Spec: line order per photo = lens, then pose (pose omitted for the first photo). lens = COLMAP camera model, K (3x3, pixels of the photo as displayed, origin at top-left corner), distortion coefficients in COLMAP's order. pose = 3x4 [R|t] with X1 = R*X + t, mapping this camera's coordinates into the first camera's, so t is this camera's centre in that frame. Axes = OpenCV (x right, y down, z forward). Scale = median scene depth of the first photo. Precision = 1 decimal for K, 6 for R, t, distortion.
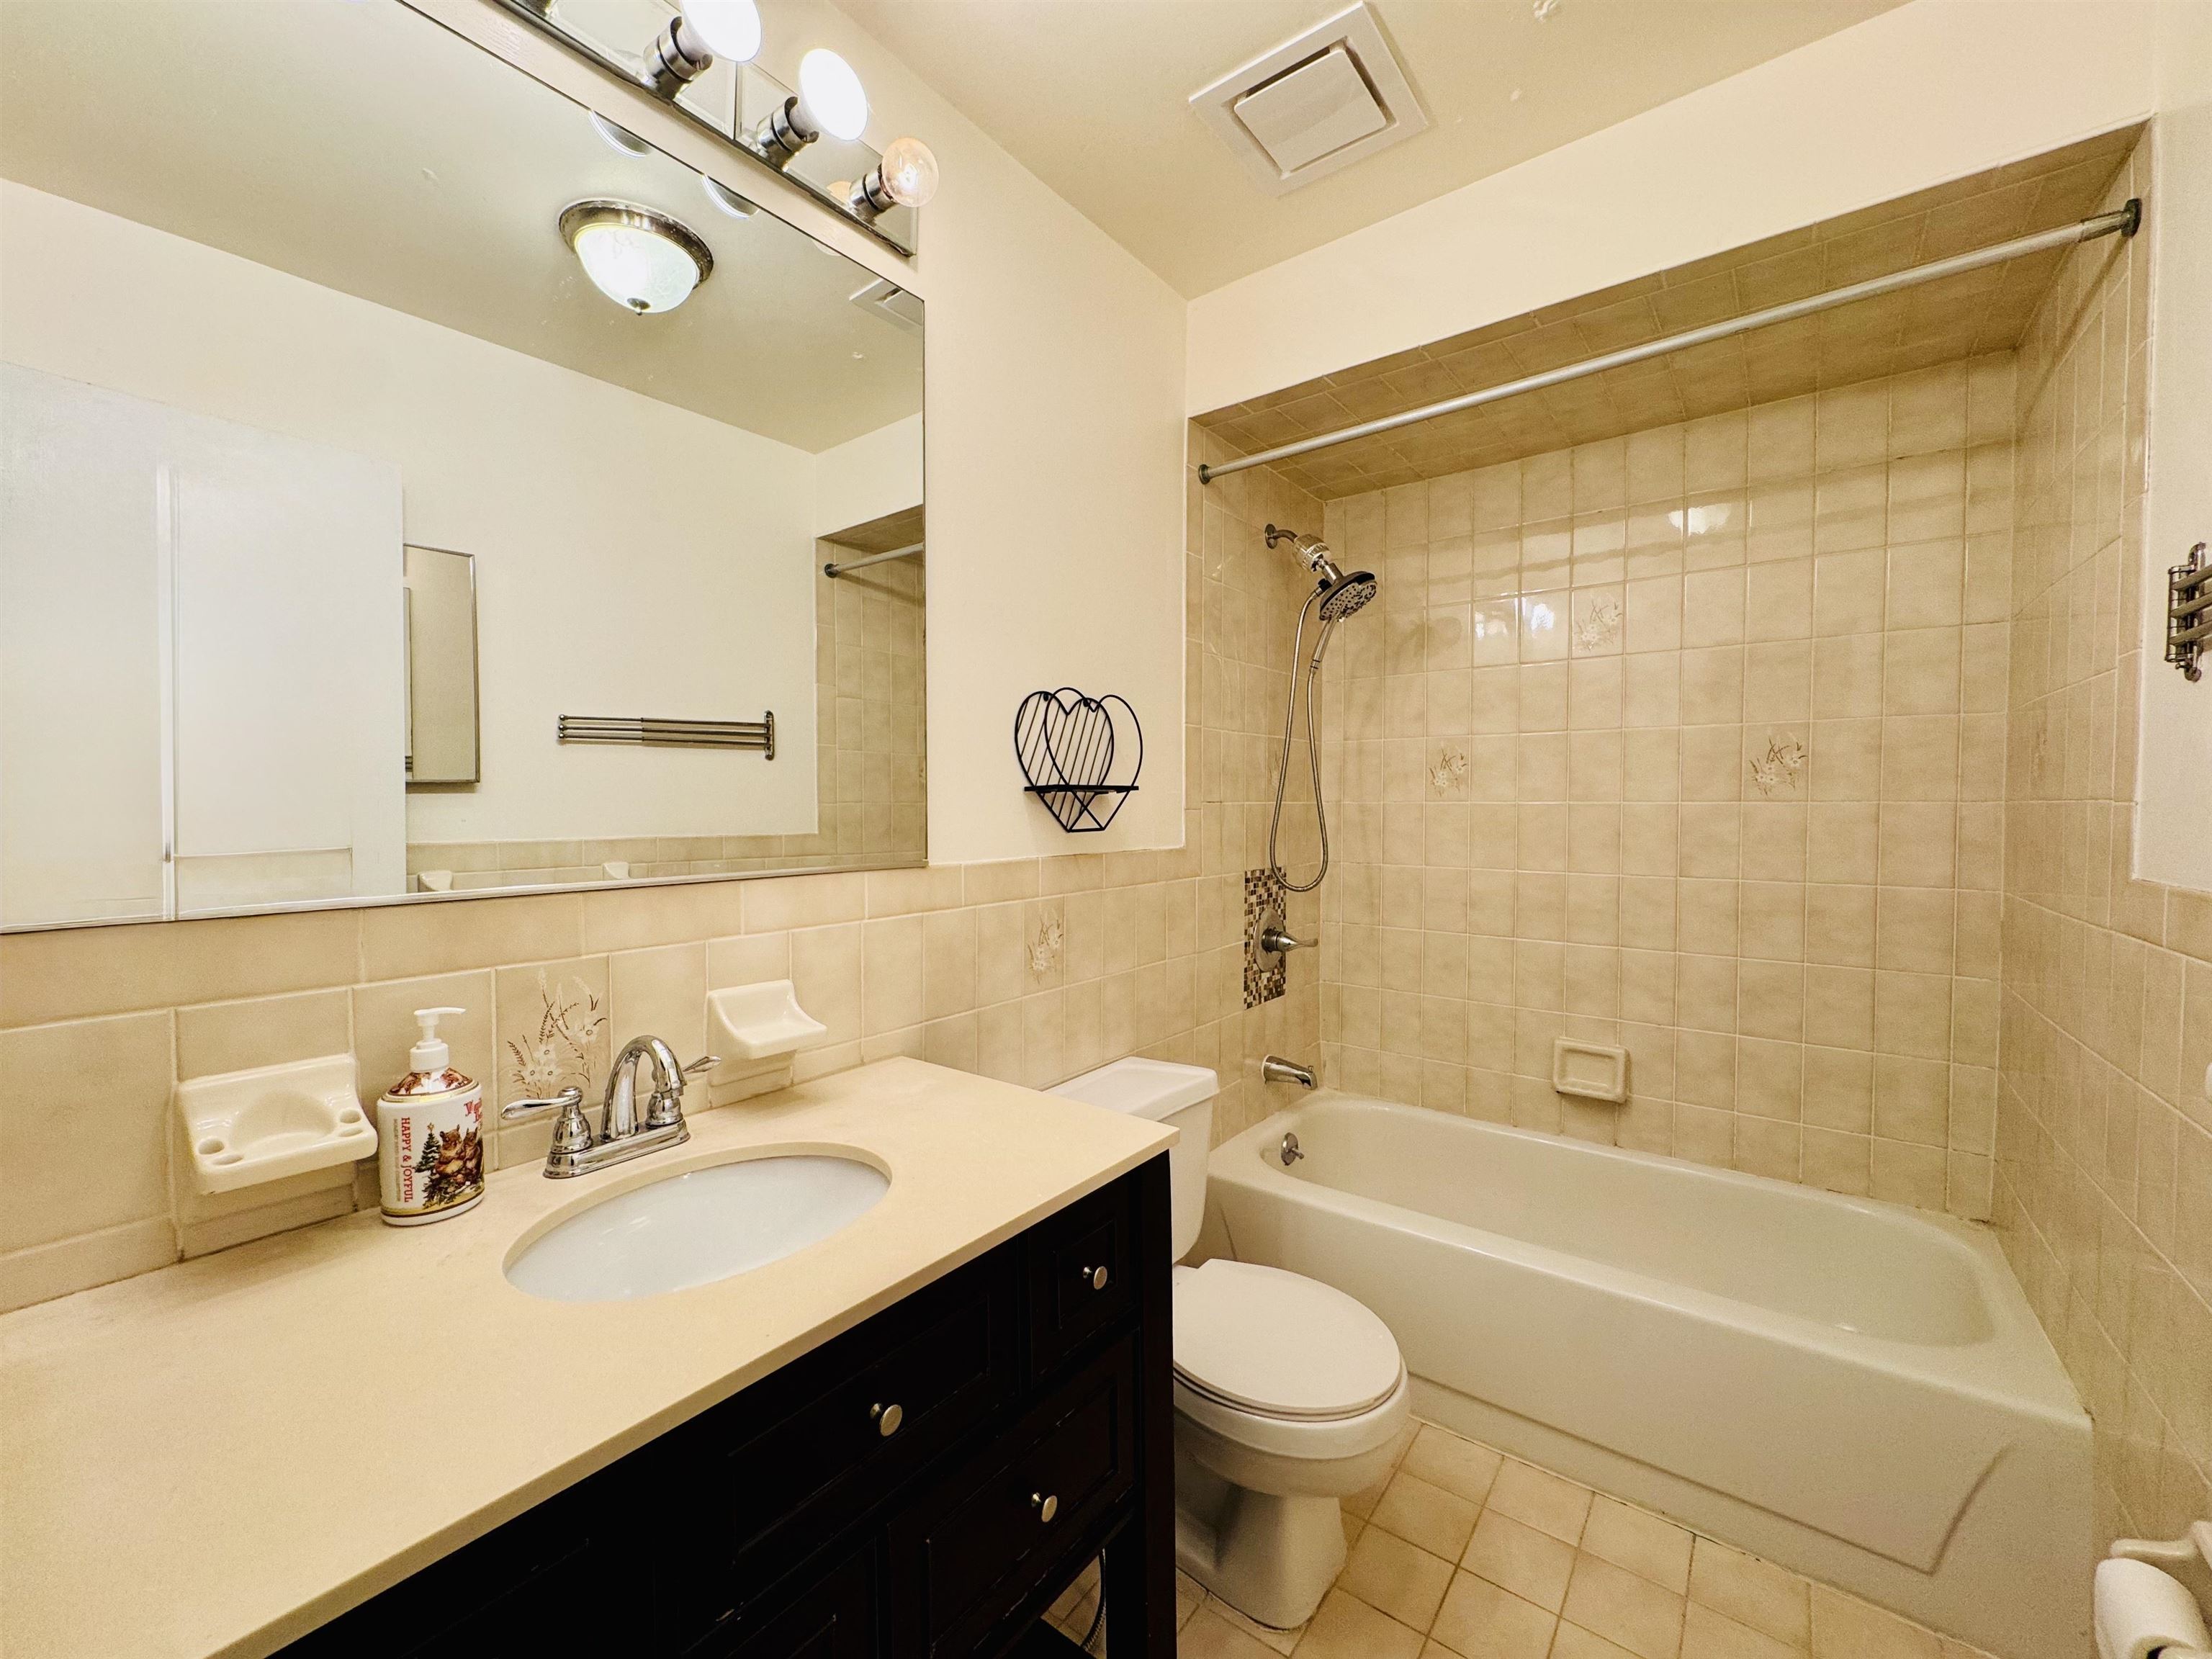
lens RADIAL K [[880.4, 0, 1121.0], [0, 880.4, 834.6], [0, 0, 1]] dist [-0.005320, 0.000932]
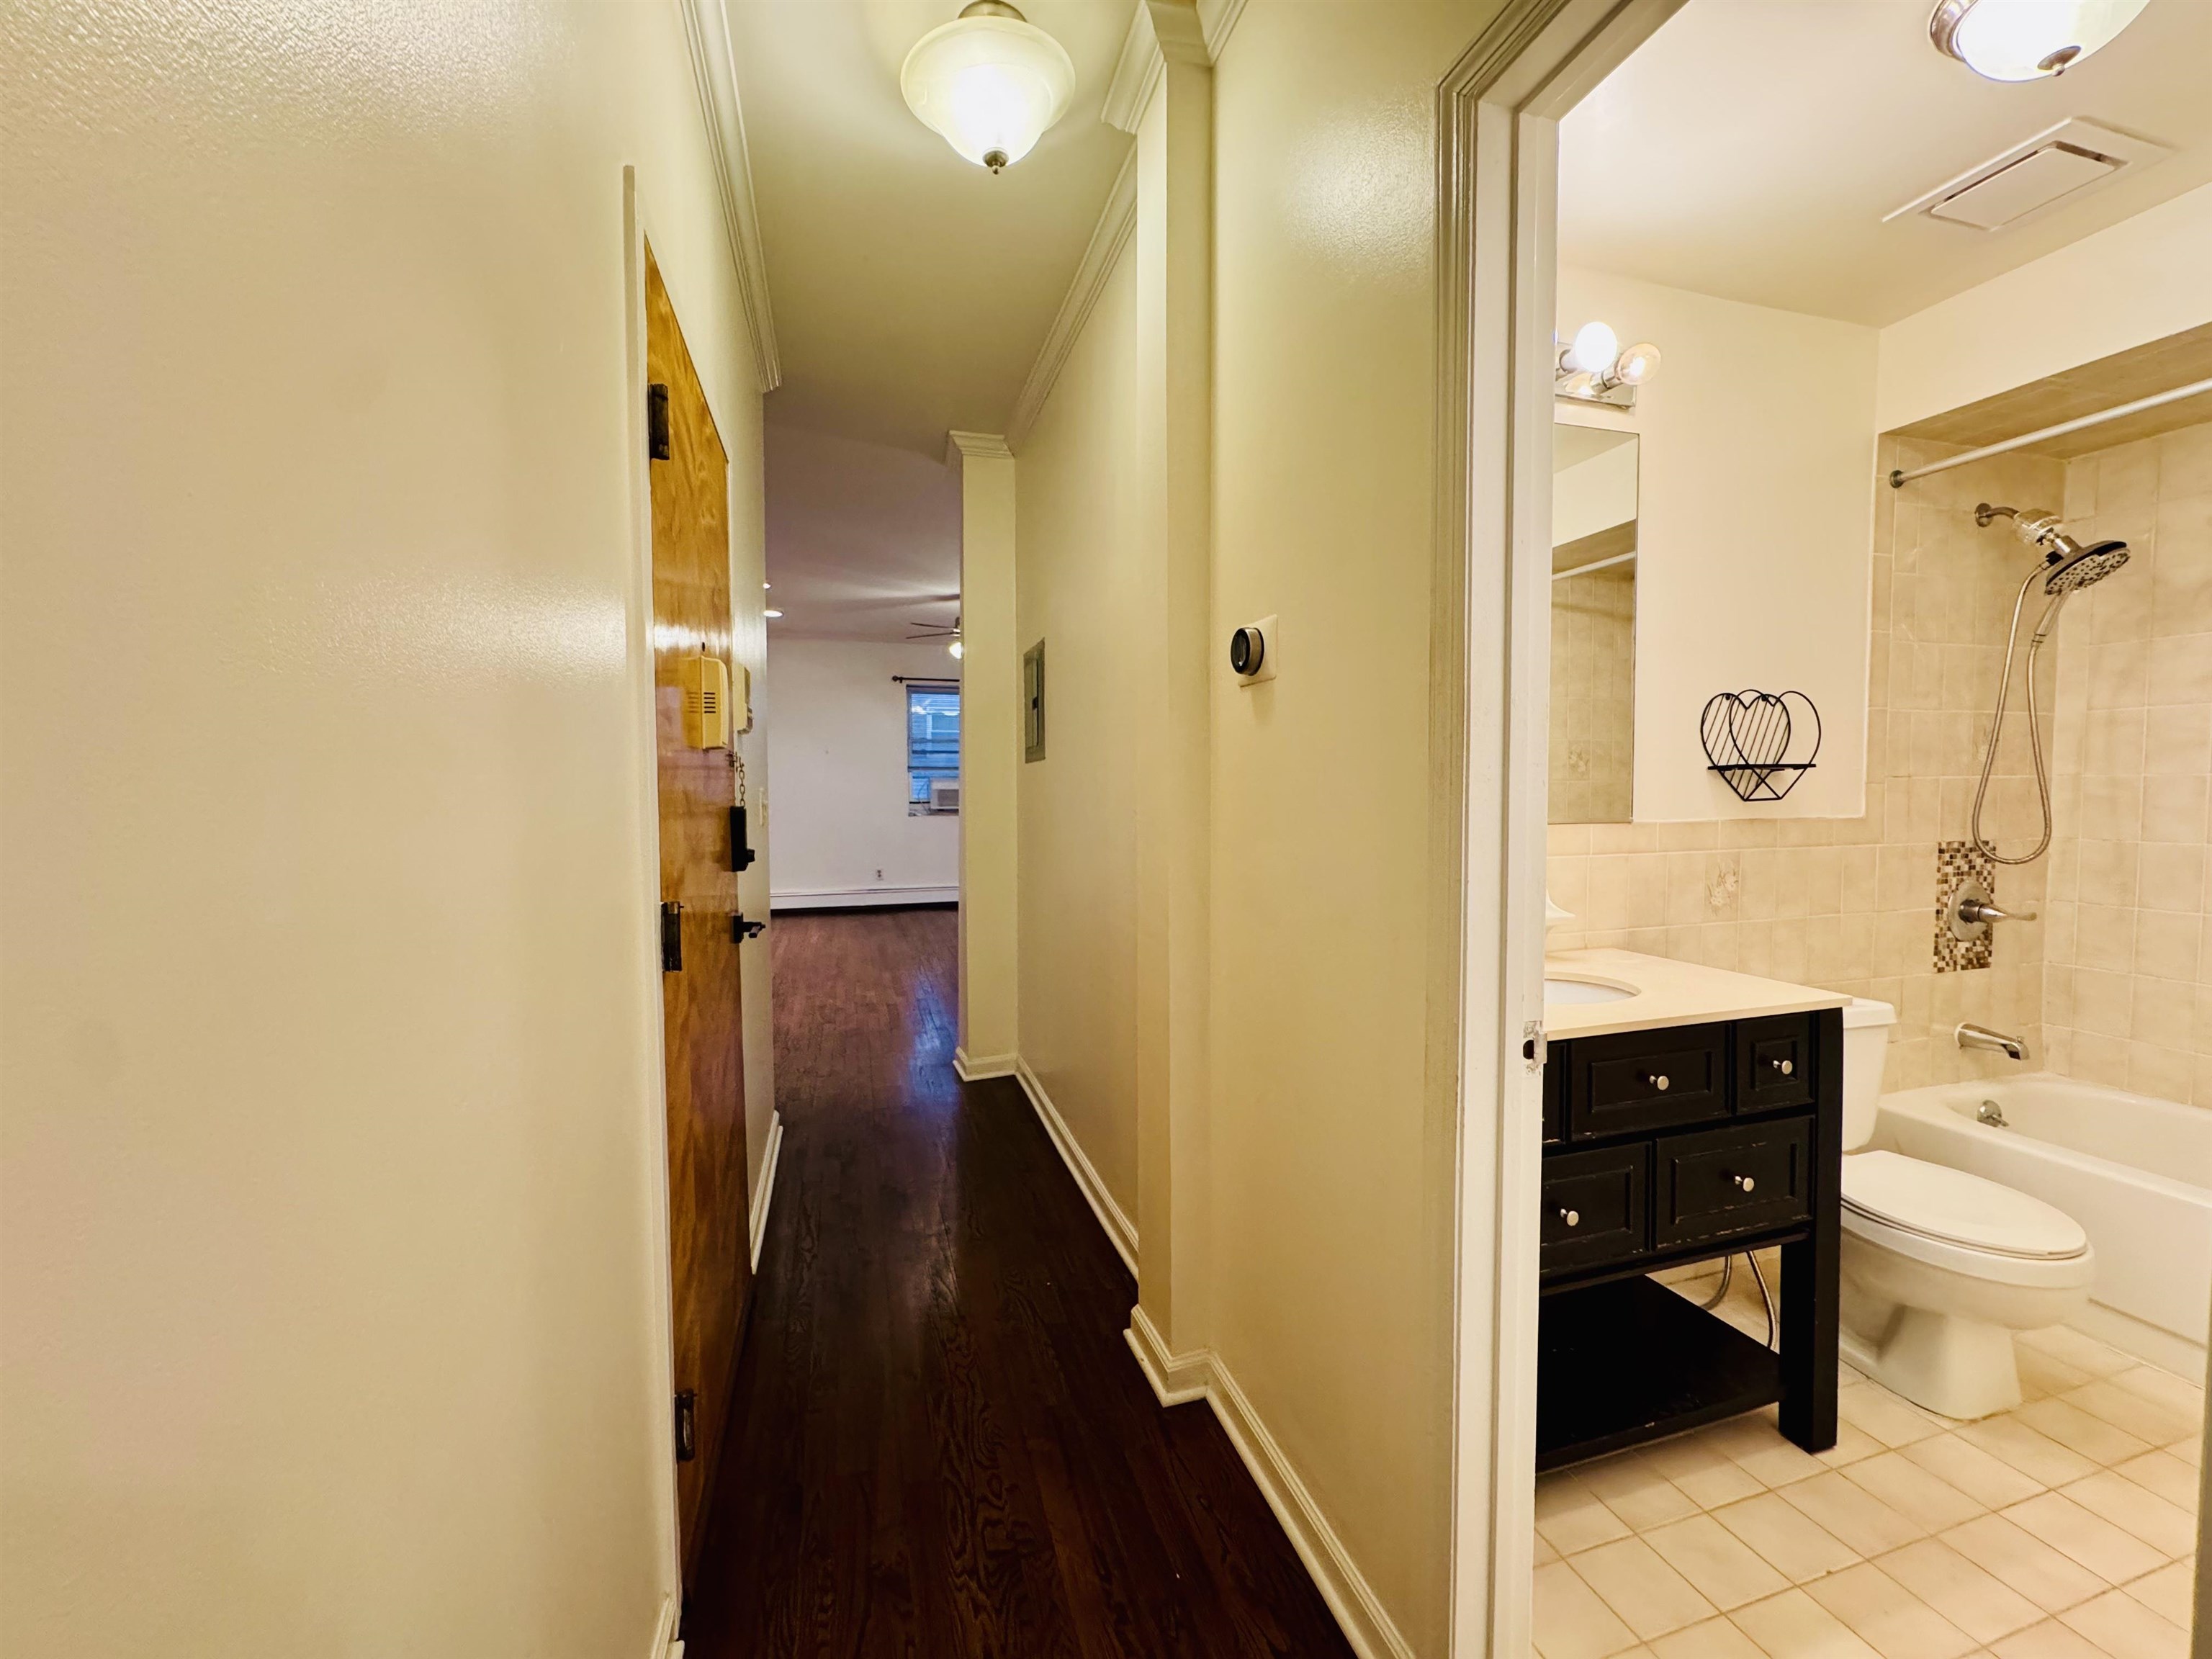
lens RADIAL K [[880.4, 0, 1112.6], [0, 880.4, 823.6], [0, 0, 1]] dist [-0.005320, 0.000932]
pose [[0.802707, 0.021404, -0.595989, -0.028910], [-0.015070, 0.999765, 0.015607, 0.018798], [0.596183, -0.003546, 0.802841, -0.451316]]
